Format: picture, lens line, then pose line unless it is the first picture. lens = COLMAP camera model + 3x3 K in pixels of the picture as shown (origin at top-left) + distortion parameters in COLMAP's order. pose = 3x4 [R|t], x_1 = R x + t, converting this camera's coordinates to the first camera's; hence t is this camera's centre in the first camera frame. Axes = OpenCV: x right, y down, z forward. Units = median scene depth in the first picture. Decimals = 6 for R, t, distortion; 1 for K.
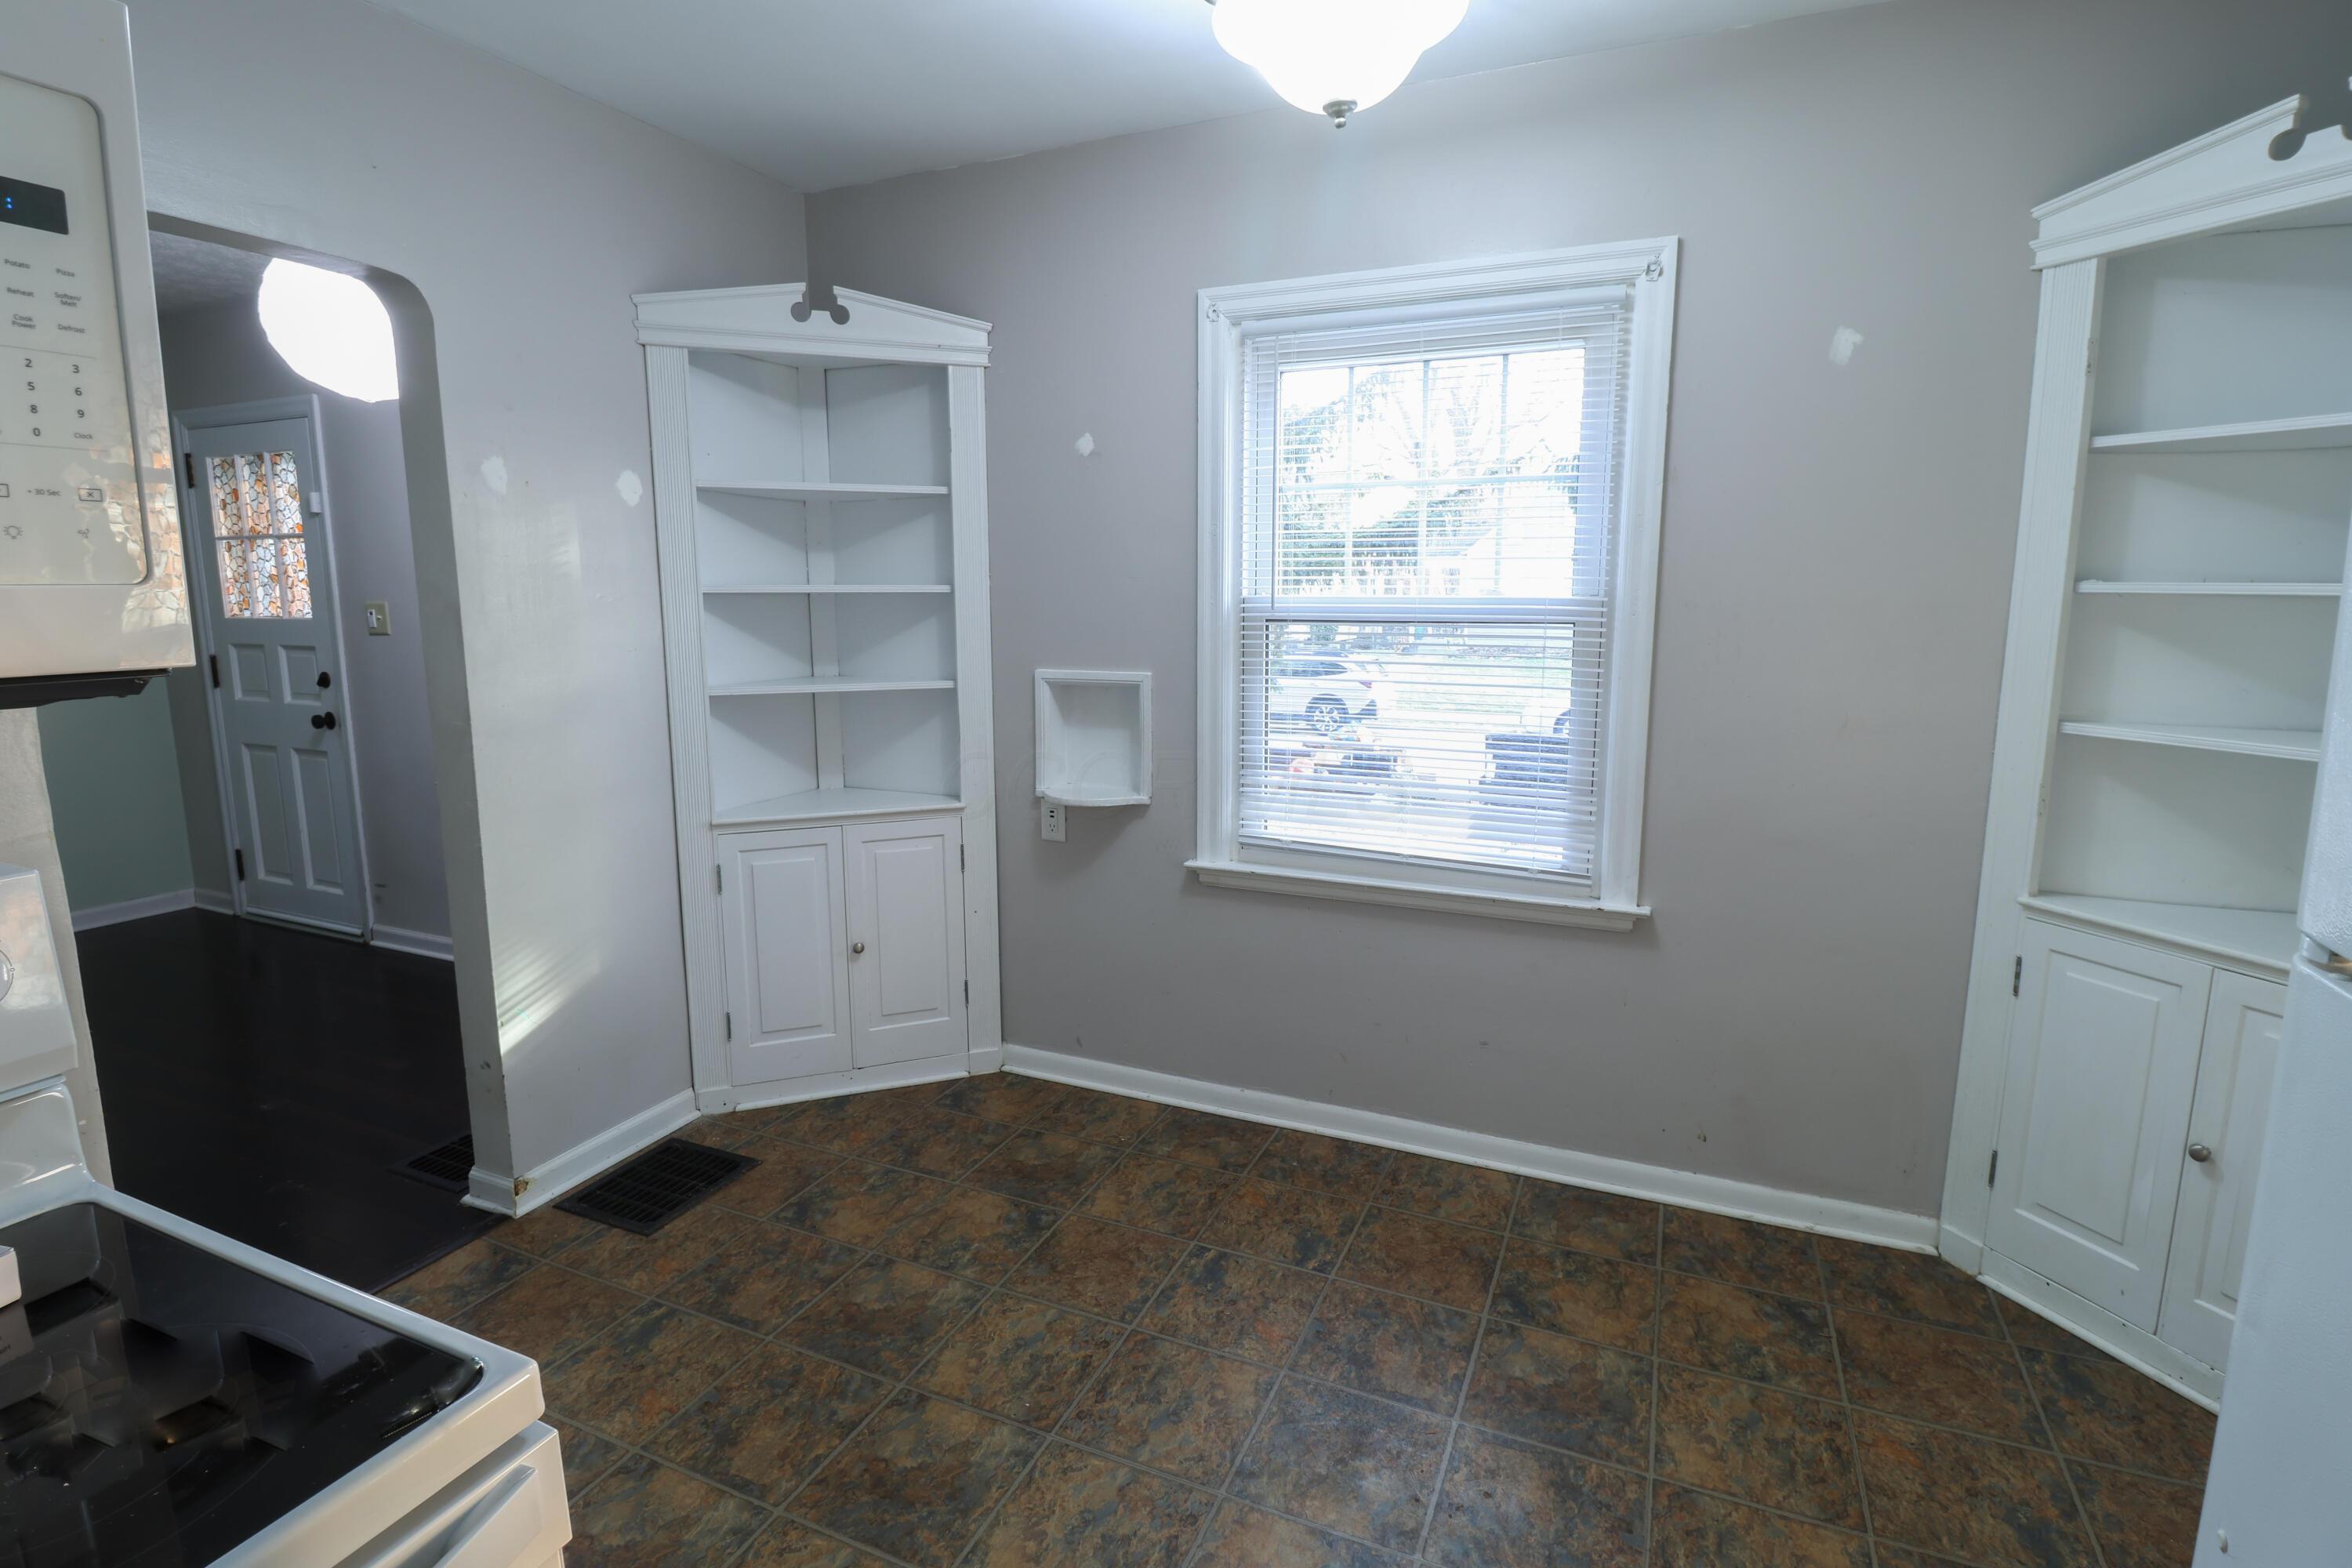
lens RADIAL K [[1115.5, 0, 1162.2], [0, 1115.5, 772.0], [0, 0, 1]] dist [-0.014448, -0.001683]
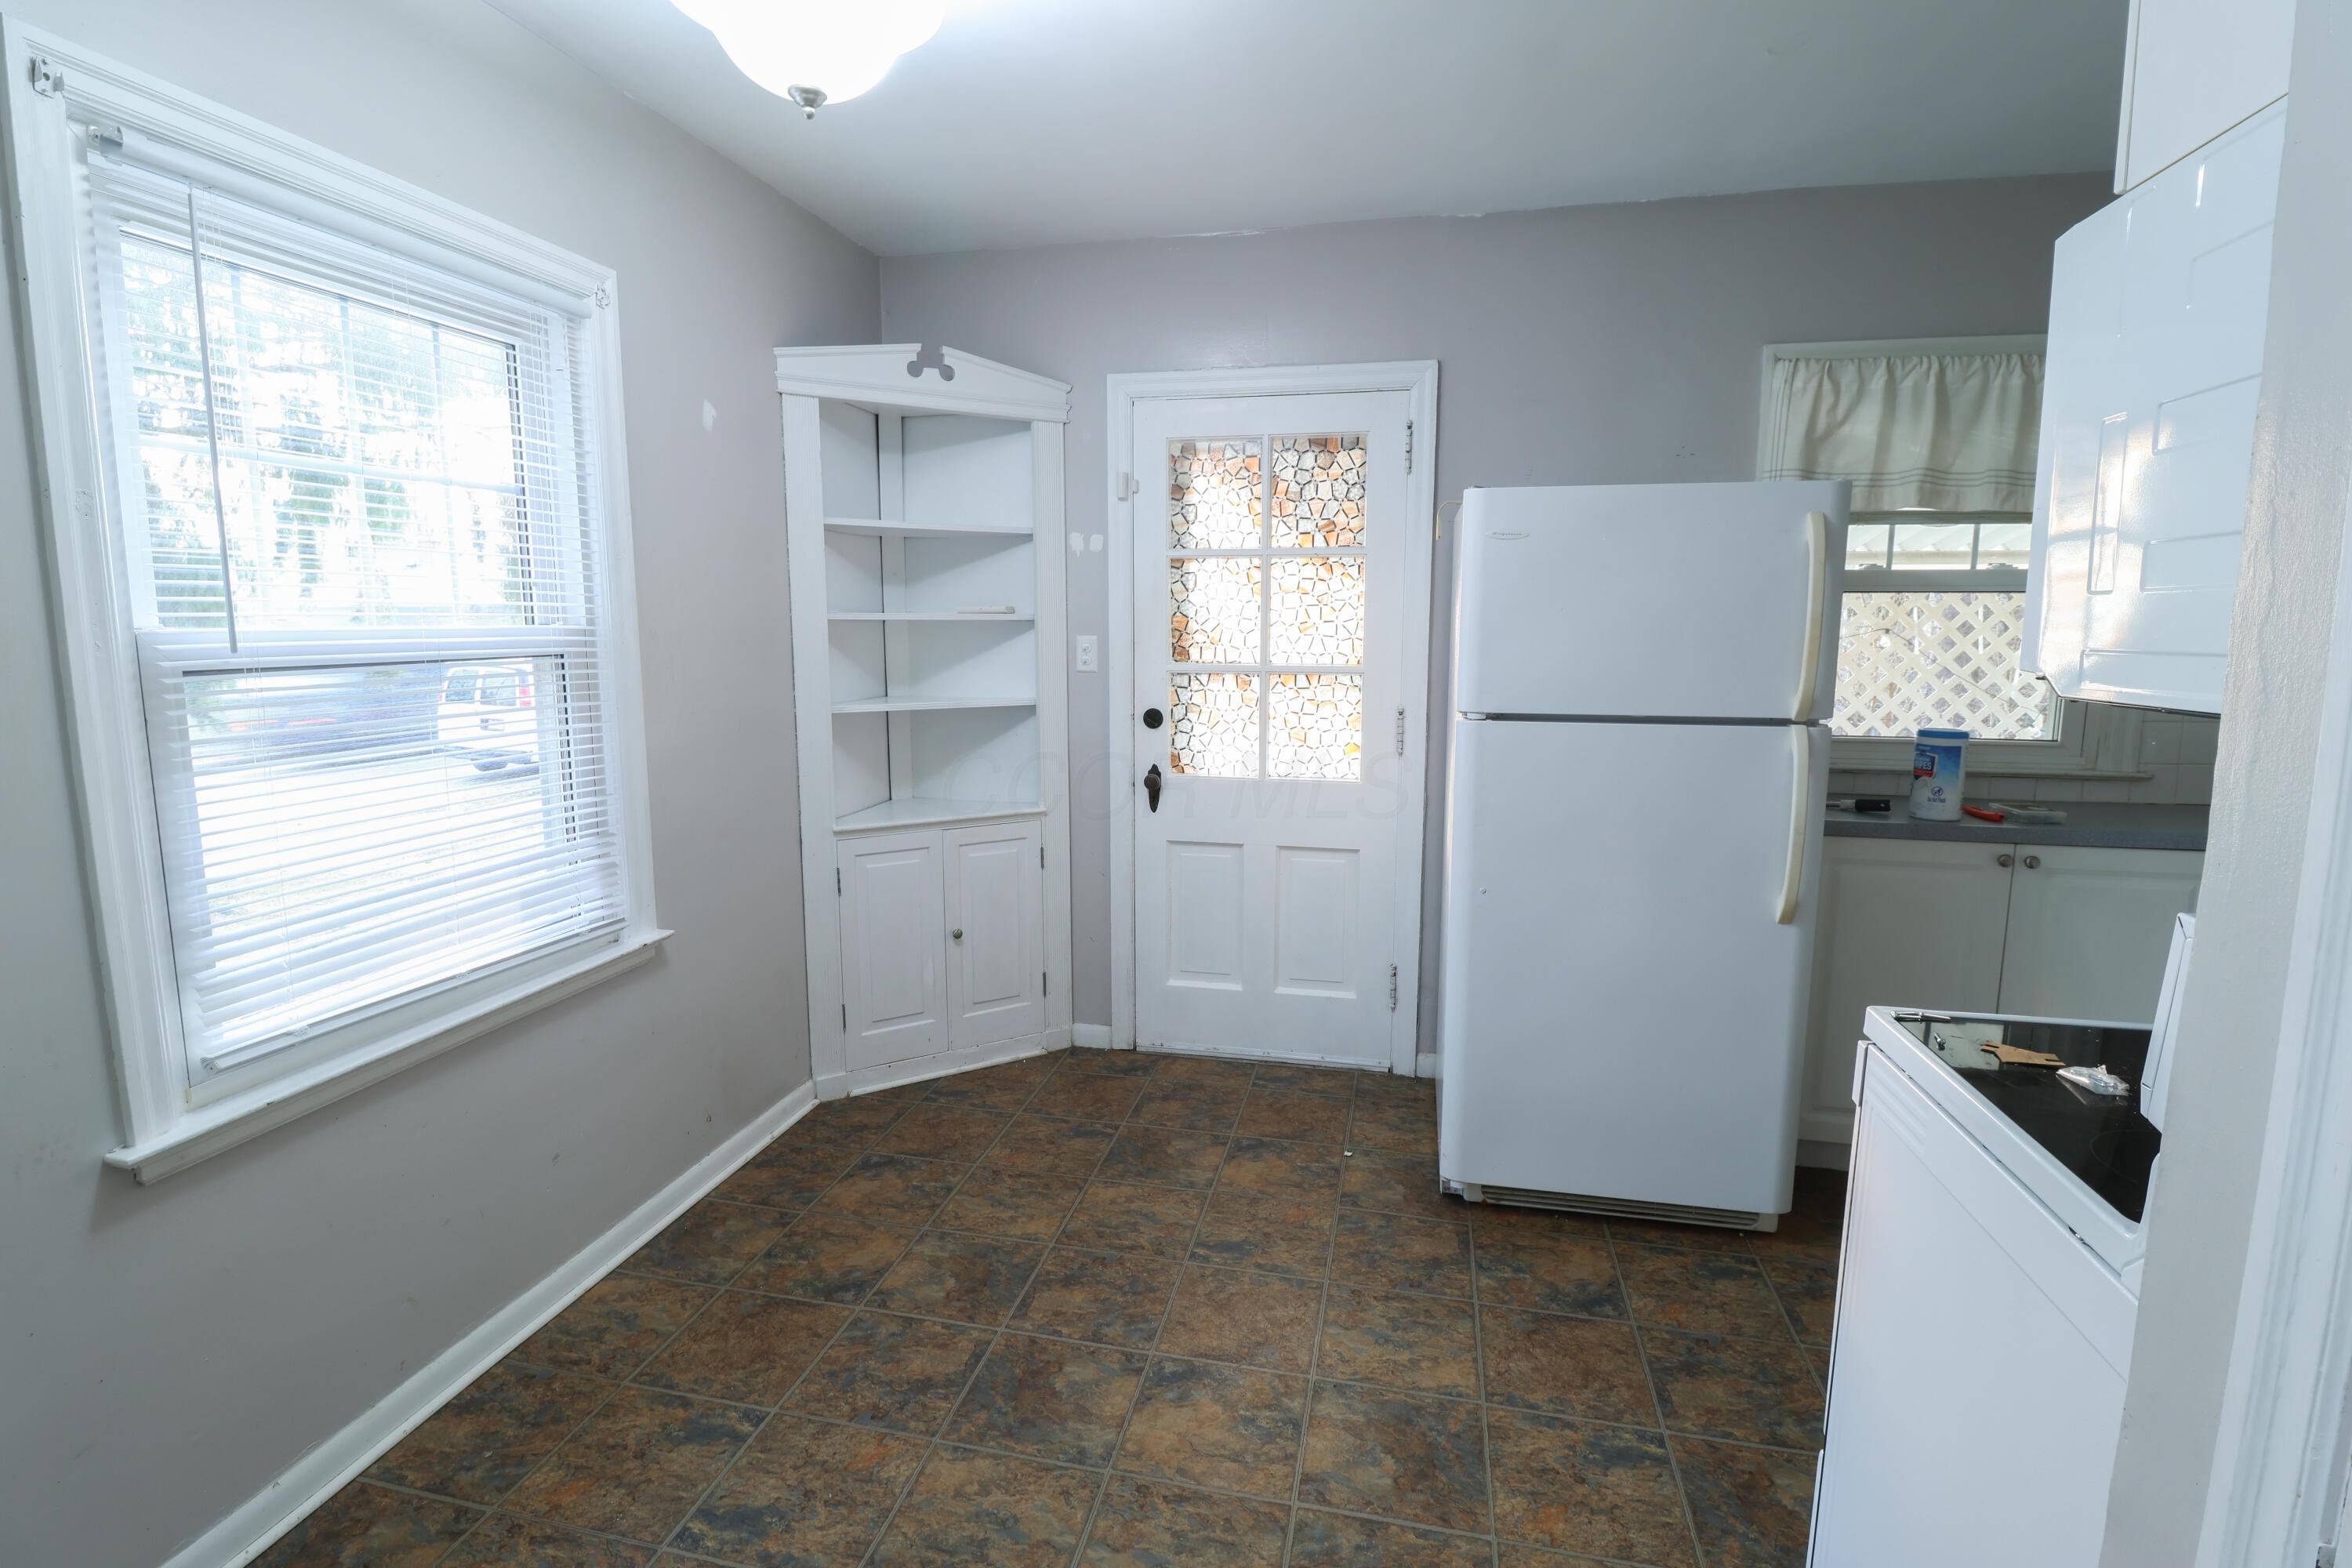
lens RADIAL K [[1115.5, 0, 1159.5], [0, 1115.5, 778.9], [0, 0, 1]] dist [-0.014448, -0.001683]
pose [[-0.198416, -0.140154, 0.970045, -0.675842], [0.153027, 0.973156, 0.171904, -0.127431], [-0.968098, 0.182552, -0.171642, 0.767894]]
